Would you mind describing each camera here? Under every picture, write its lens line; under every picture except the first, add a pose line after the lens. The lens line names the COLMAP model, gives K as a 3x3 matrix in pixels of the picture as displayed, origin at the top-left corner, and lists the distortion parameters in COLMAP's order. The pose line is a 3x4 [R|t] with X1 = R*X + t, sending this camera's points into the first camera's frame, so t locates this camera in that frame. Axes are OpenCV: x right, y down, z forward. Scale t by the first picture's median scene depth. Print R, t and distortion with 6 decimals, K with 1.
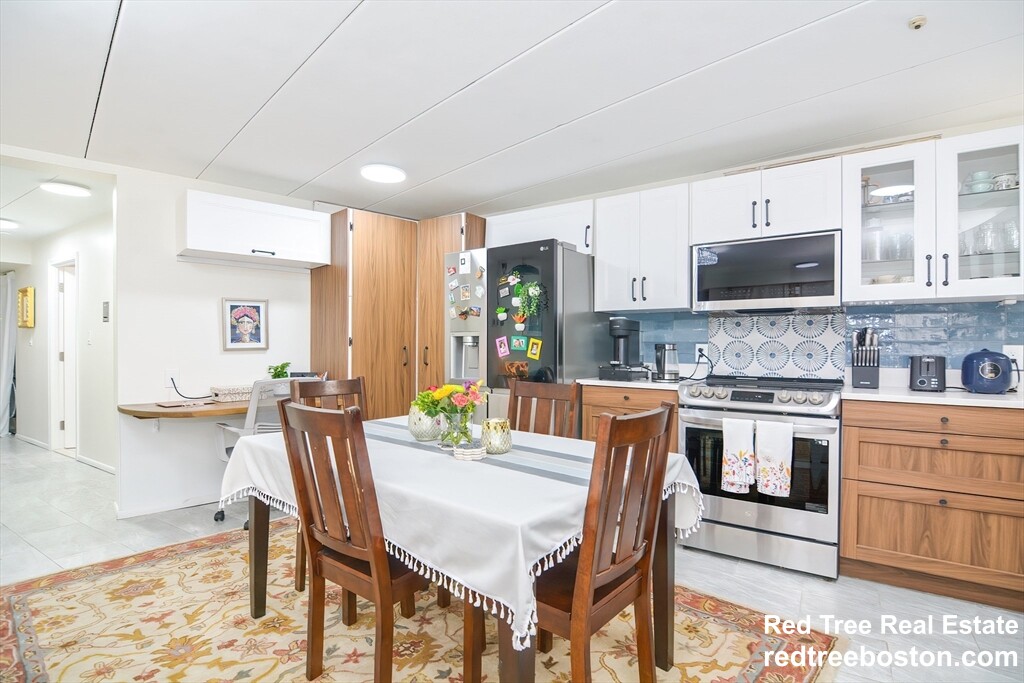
lens RADIAL K [[518.1, 0, 512.8], [0, 518.1, 353.0], [0, 0, 1]] dist [-0.002431, -0.000430]
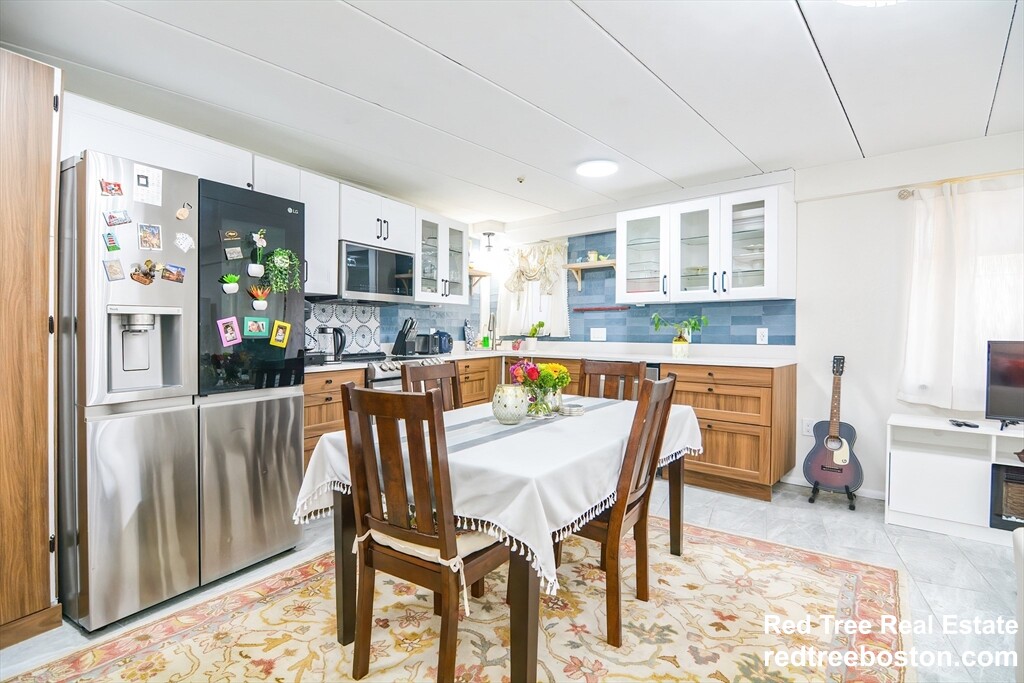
lens RADIAL K [[503.3, 0, 508.5], [0, 503.3, 320.4], [0, 0, 1]] dist [-0.019885, -0.000342]
pose [[-0.110532, 0.012318, 0.993796, -0.747690], [0.009070, 0.999894, -0.011385, -0.016894], [-0.993831, 0.007755, -0.110632, 0.737955]]
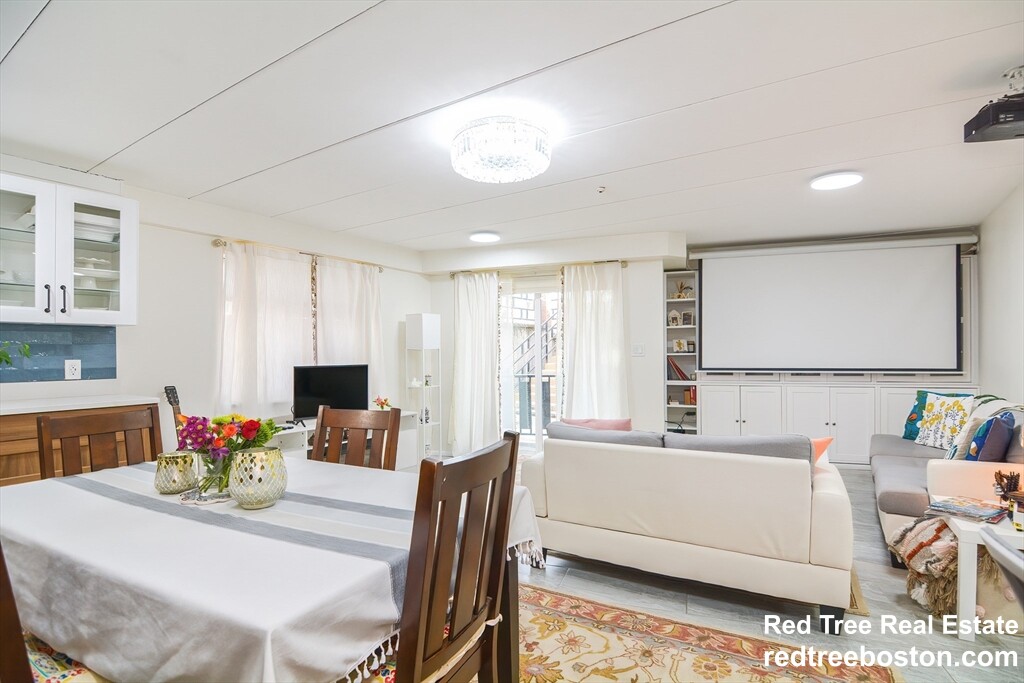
lens RADIAL K [[518.1, 0, 512.8], [0, 518.1, 353.0], [0, 0, 1]] dist [-0.002431, -0.000430]
pose [[-0.974239, 0.003162, -0.225496, -0.232075], [0.002171, 0.999987, 0.004642, -0.021682], [0.225508, 0.004033, -0.974233, 1.177676]]
